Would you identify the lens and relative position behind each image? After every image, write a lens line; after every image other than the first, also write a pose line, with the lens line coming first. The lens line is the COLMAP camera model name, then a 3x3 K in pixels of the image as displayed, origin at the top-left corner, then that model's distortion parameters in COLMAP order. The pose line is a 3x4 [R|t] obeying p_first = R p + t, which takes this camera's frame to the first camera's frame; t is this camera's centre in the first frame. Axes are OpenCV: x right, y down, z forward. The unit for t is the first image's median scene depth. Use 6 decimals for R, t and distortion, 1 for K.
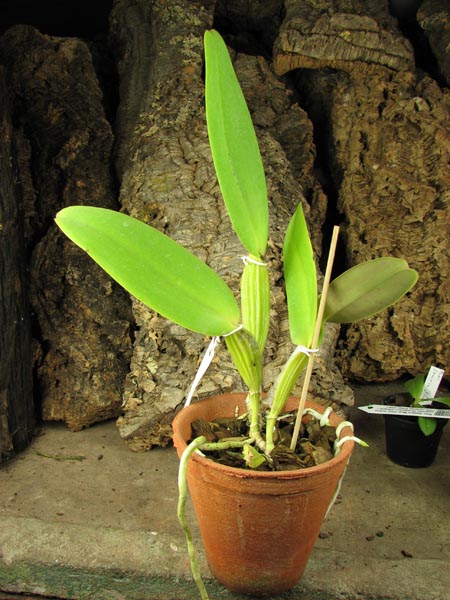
lens RADIAL K [[653.3, 0, 203.3], [0, 653.3, 288.6], [0, 0, 1]] dist [-0.201758, 0.274711]
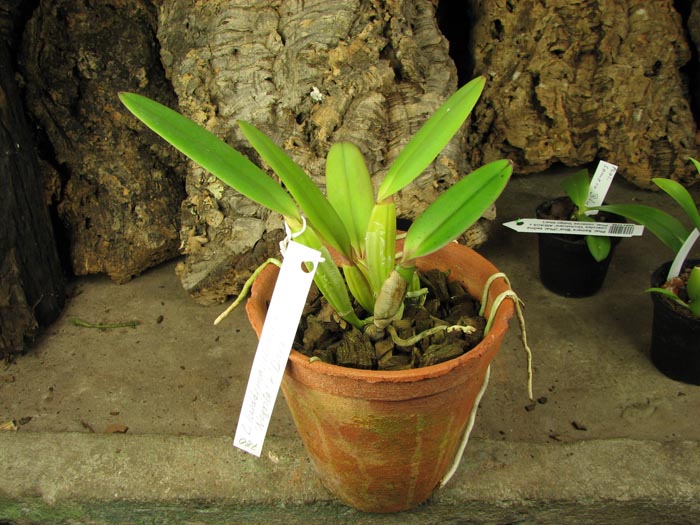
lens RADIAL K [[762.2, 0, 338.2], [0, 762.2, 285.0], [0, 0, 1]] dist [-0.201758, 0.274711]
pose [[0.994054, -0.092853, 0.056872, -0.001935], [0.069438, 0.942901, 0.325755, -0.036698], [-0.083872, -0.319869, 0.943742, 0.152209]]
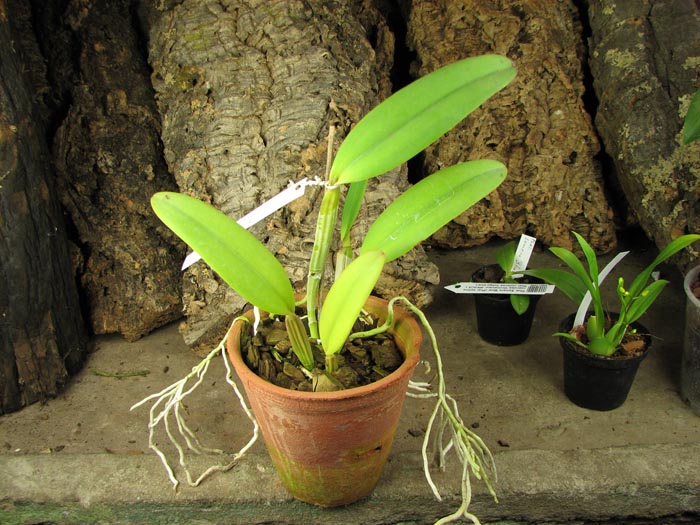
lens RADIAL K [[763.6, 0, 336.5], [0, 763.6, 282.2], [0, 0, 1]] dist [-0.198939, 0.272132]
pose [[0.990945, -0.101326, 0.088098, -0.003802], [0.078904, 0.970338, 0.228511, -0.067199], [-0.108639, -0.219491, 0.969547, -0.019903]]
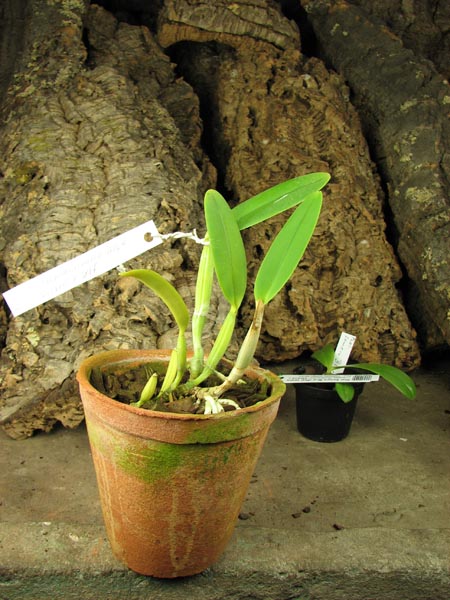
lens RADIAL K [[651.7, 0, 203.2], [0, 651.7, 287.3], [0, 0, 1]] dist [-0.197628, 0.261207]
pose [[0.976458, -0.002042, 0.215699, -0.037116], [0.010970, 0.999131, -0.040201, 0.078400], [-0.215429, 0.041620, 0.975632, 0.105959]]
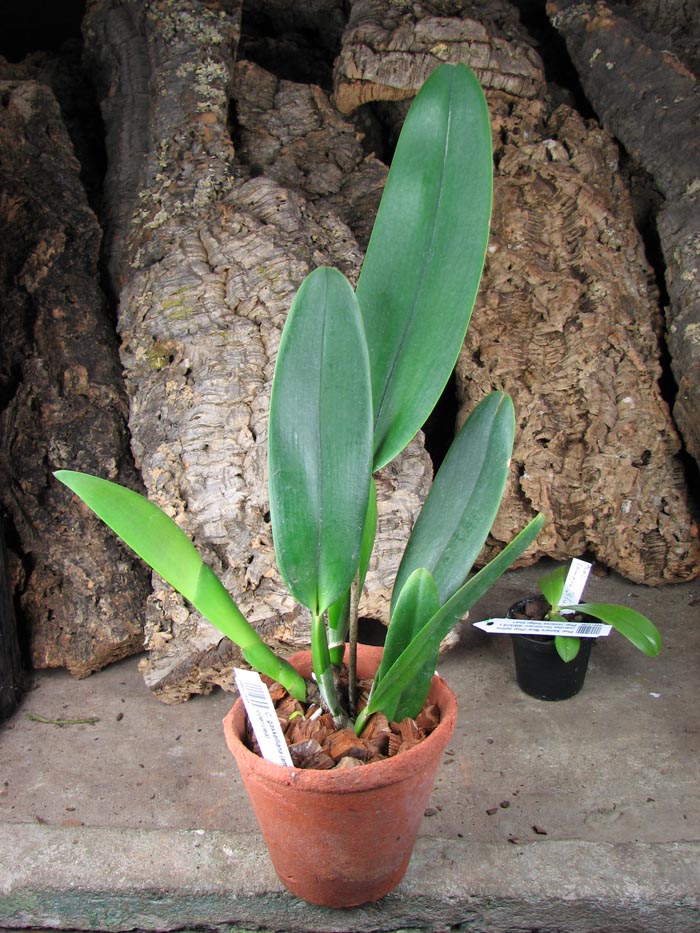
lens RADIAL K [[1015.9, 0, 316.3], [0, 1015.9, 448.8], [0, 0, 1]] dist [-0.201758, 0.274711]
pose [[0.996633, -0.067346, 0.046764, 0.022387], [0.063066, 0.994153, 0.087645, -0.100975], [-0.052393, -0.084400, 0.995054, -0.078077]]
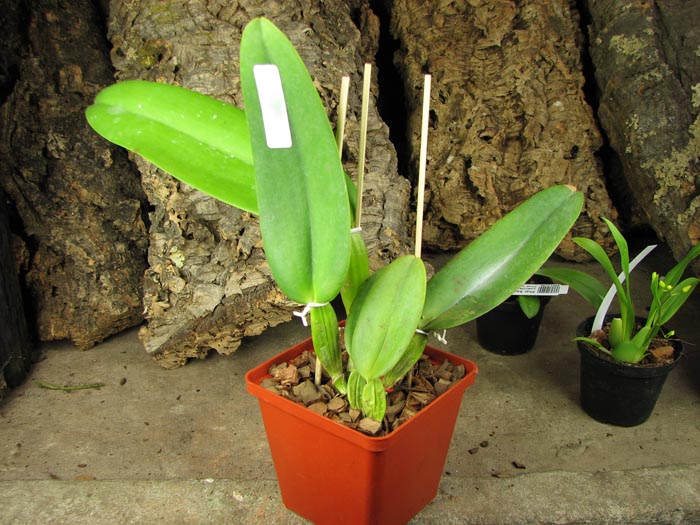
lens RADIAL K [[763.6, 0, 336.5], [0, 763.6, 282.2], [0, 0, 1]] dist [-0.198939, 0.272132]
pose [[0.984852, -0.091836, 0.147080, -0.024486], [0.060987, 0.977491, 0.201968, -0.019225], [-0.162317, -0.189939, 0.968285, 0.086691]]
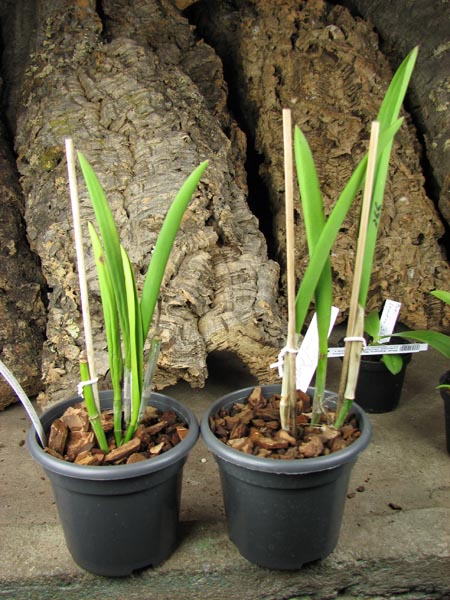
lens RADIAL K [[653.3, 0, 203.3], [0, 653.3, 288.6], [0, 0, 1]] dist [-0.201758, 0.274711]
pose [[0.984139, -0.088328, 0.153843, -0.031838], [0.083999, 0.995871, 0.034428, 0.044973], [-0.156249, -0.020959, 0.987495, 0.120495]]
